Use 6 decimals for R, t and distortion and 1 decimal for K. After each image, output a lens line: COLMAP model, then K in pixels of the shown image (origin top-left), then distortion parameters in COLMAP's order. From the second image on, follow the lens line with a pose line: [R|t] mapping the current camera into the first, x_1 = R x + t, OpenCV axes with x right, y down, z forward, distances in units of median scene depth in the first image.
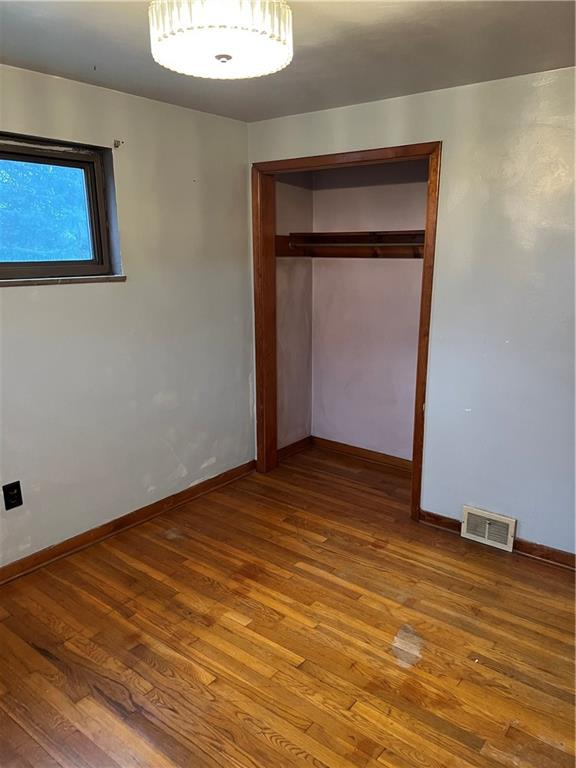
lens RADIAL K [[576.6, 0, 292.3], [0, 576.6, 380.4], [0, 0, 1]] dist [0.052876, -0.047131]
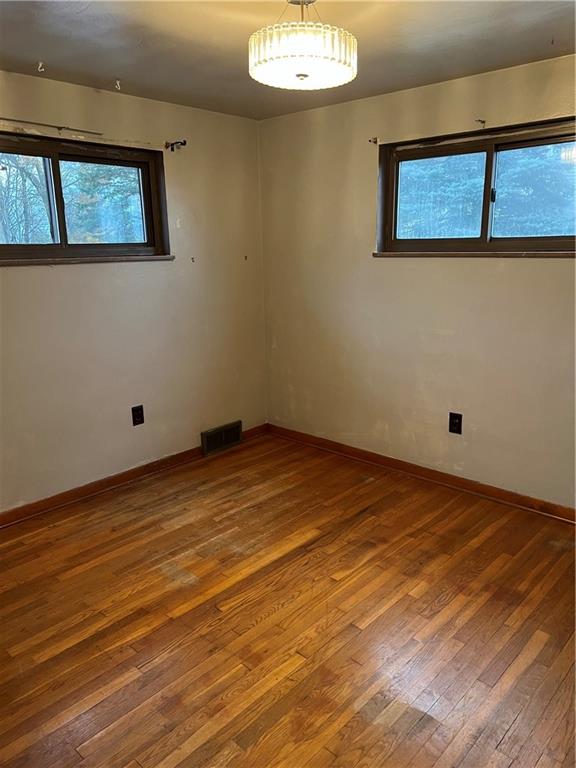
lens RADIAL K [[576.6, 0, 292.3], [0, 576.6, 380.4], [0, 0, 1]] dist [0.052876, -0.047131]
pose [[-0.086318, 0.227748, -0.969887, 0.880330], [-0.198299, 0.950113, 0.240753, -0.146710], [0.976333, 0.213109, -0.036849, 0.792958]]
